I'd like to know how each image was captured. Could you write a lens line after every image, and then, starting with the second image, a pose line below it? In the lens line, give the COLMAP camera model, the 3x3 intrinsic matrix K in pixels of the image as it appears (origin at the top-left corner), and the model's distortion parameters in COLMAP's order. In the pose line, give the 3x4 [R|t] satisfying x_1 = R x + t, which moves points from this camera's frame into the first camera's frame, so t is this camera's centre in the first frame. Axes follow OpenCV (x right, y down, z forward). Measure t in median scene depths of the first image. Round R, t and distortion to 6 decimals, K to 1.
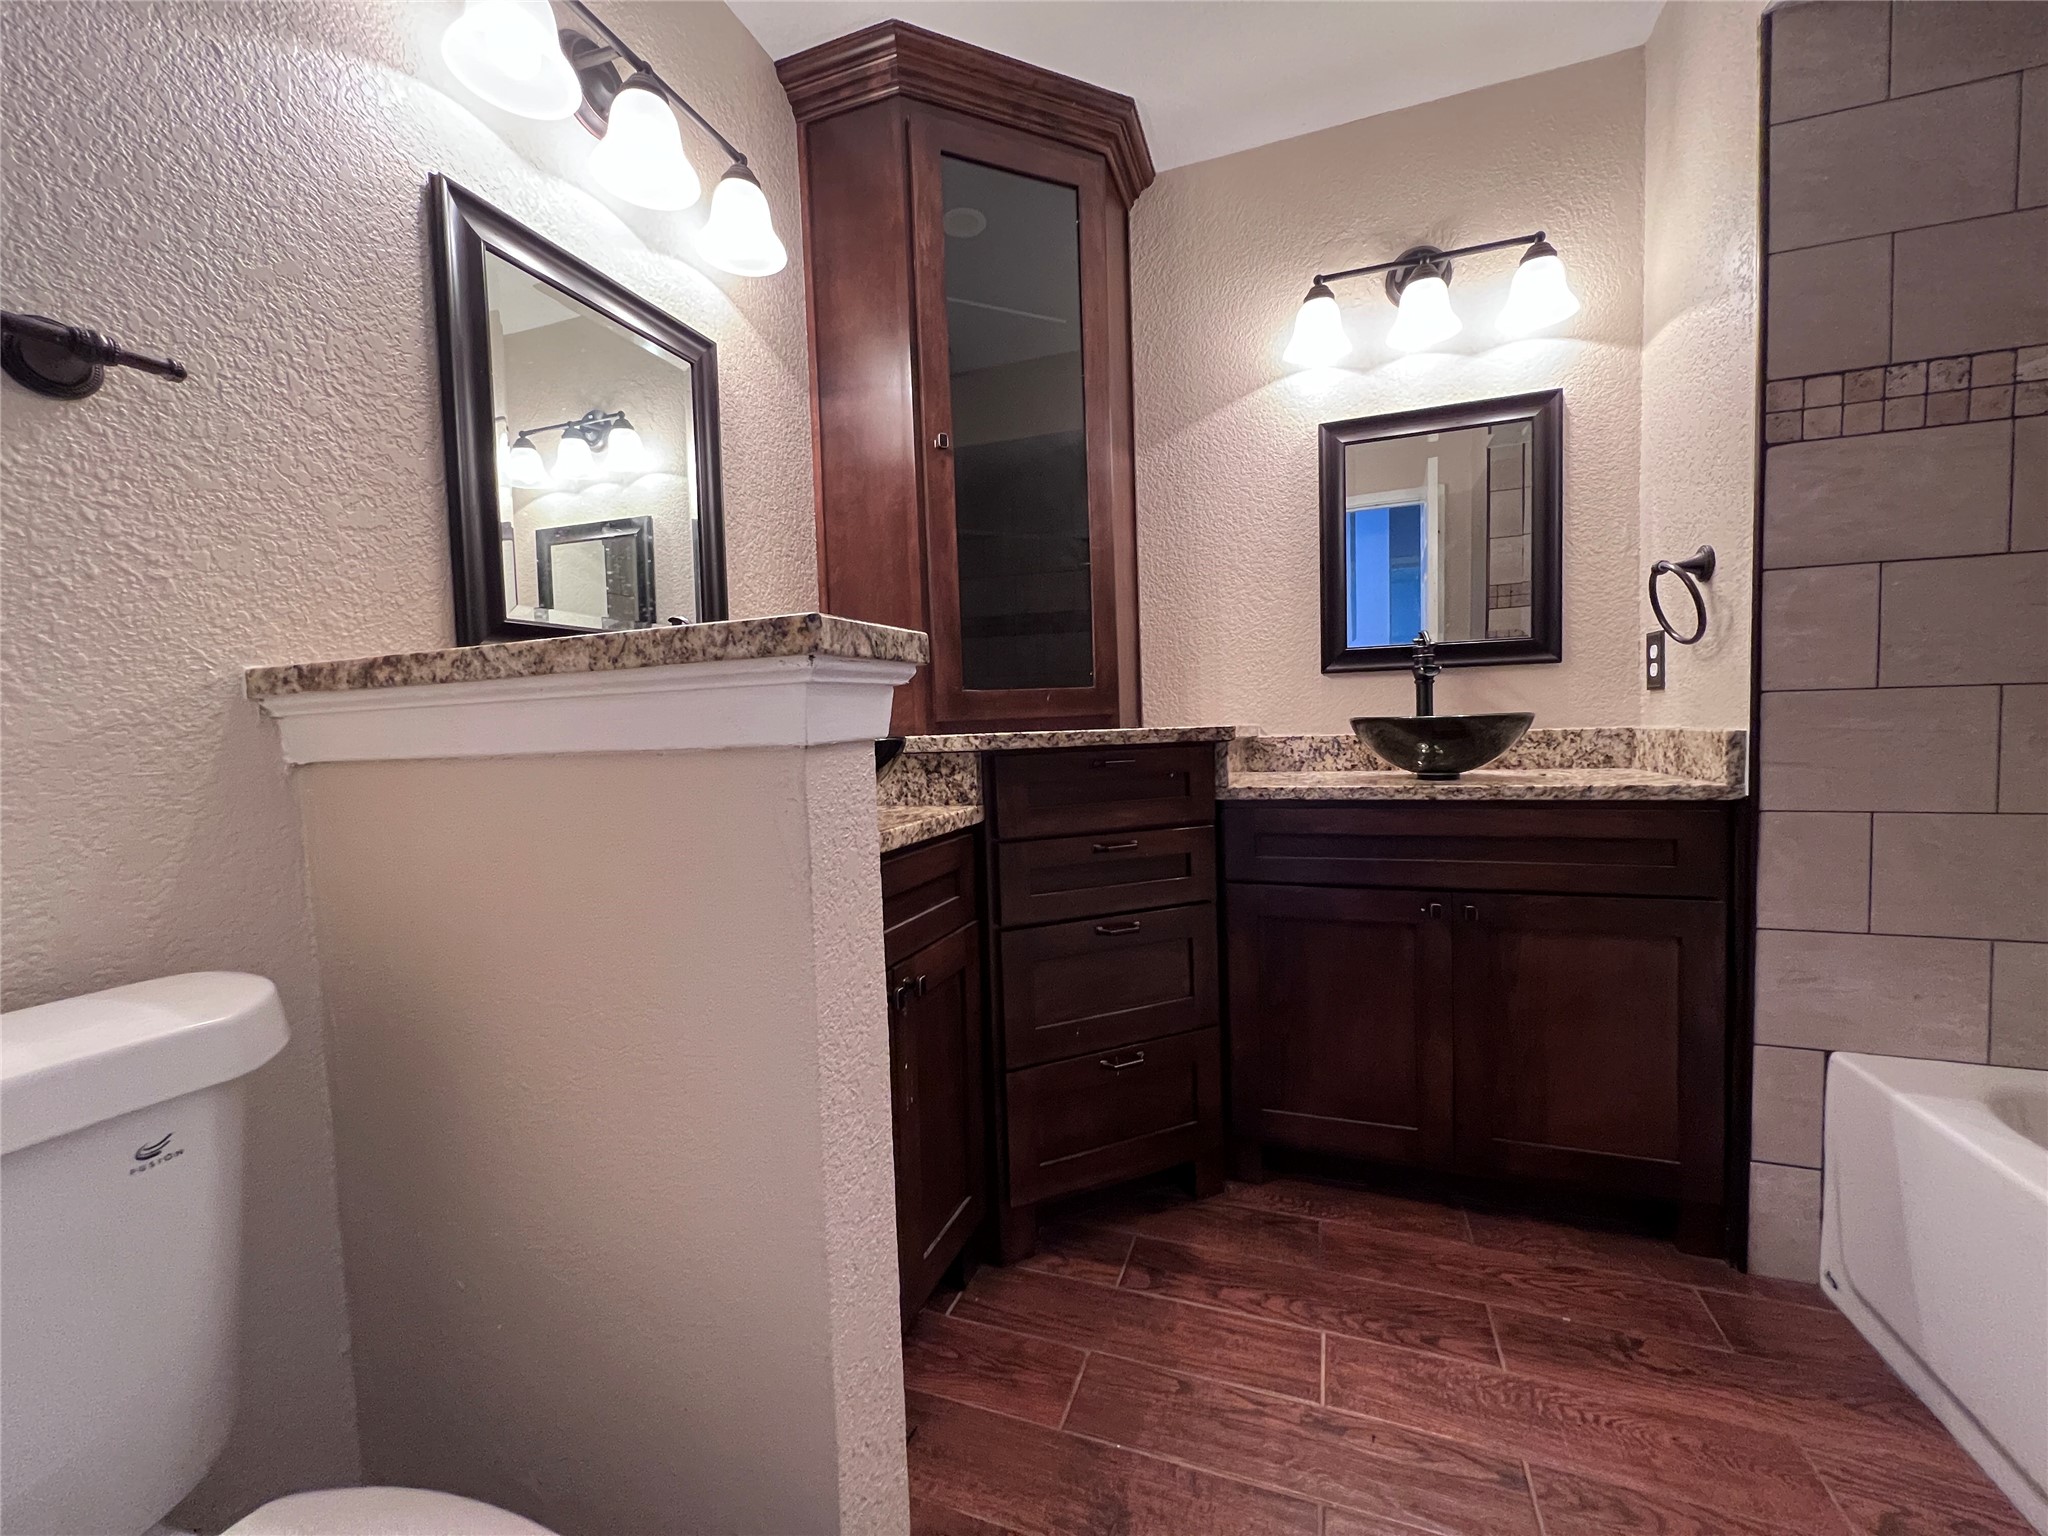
lens RADIAL K [[816.6, 0, 1020.7], [0, 816.6, 762.3], [0, 0, 1]] dist [-0.002694, 0.000809]
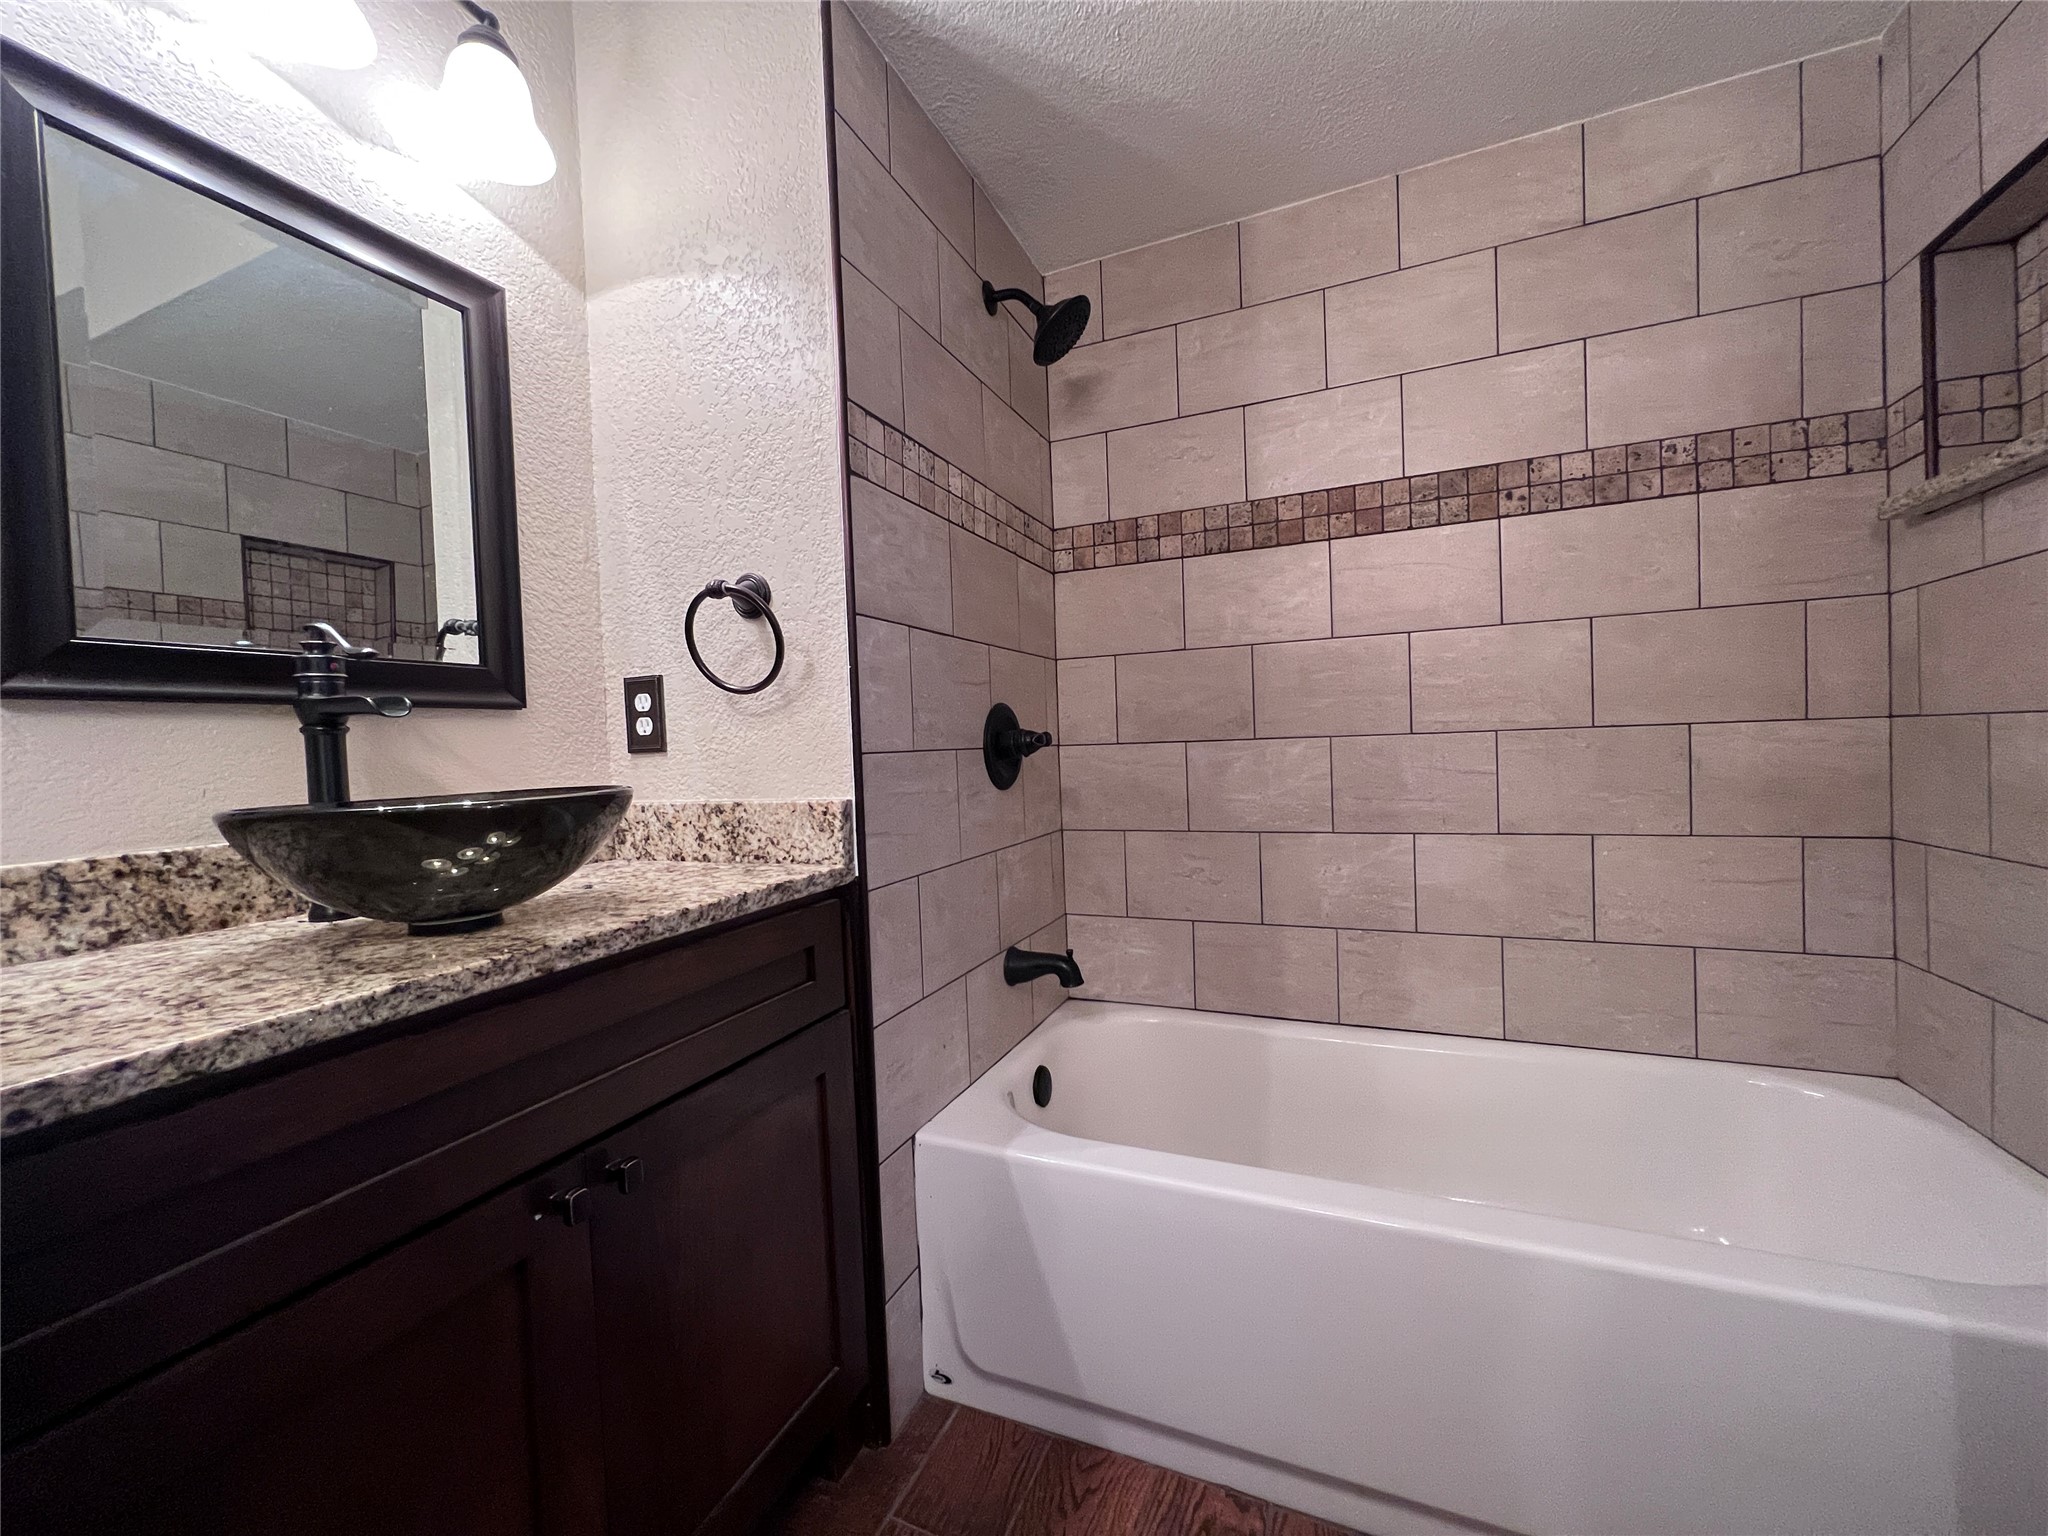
lens RADIAL K [[816.6, 0, 1015.5], [0, 816.6, 764.7], [0, 0, 1]] dist [-0.002694, 0.000809]
pose [[0.064426, 0.002299, 0.997920, 0.052333], [0.087994, 0.996089, -0.007976, -0.048372], [-0.994035, 0.088324, 0.063972, 0.707460]]
